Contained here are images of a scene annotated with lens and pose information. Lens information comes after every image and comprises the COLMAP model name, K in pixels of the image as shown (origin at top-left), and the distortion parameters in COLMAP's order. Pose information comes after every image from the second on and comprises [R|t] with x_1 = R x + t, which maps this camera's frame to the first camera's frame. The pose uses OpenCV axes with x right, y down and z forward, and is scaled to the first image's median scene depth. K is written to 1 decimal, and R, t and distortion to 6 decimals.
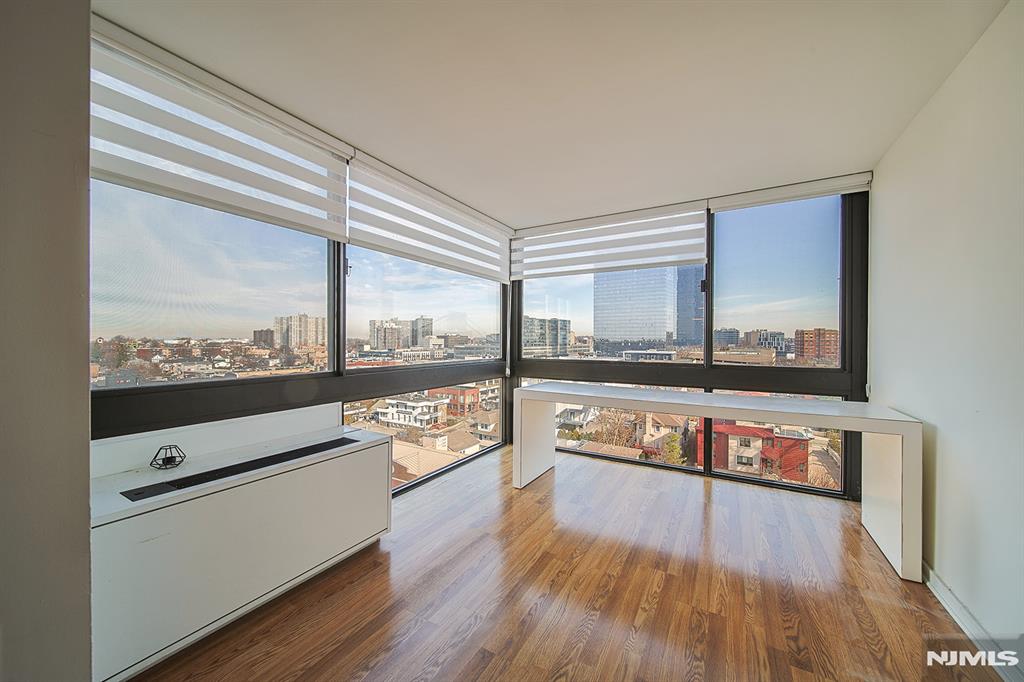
lens RADIAL K [[378.5, 0, 507.3], [0, 378.5, 341.3], [0, 0, 1]] dist [0.002485, -0.002401]
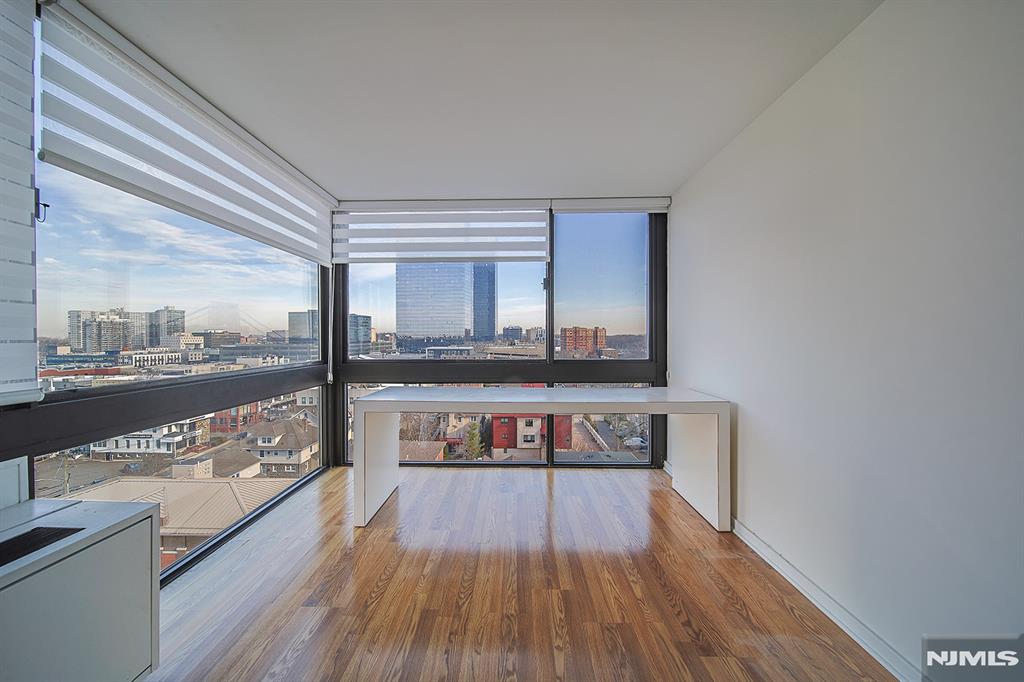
lens RADIAL K [[378.5, 0, 507.3], [0, 378.5, 341.3], [0, 0, 1]] dist [0.002485, -0.002401]
pose [[0.872534, -0.012307, 0.488398, -0.062196], [0.008221, 0.999911, 0.010509, -0.001274], [-0.488484, -0.005154, 0.872557, 0.122221]]
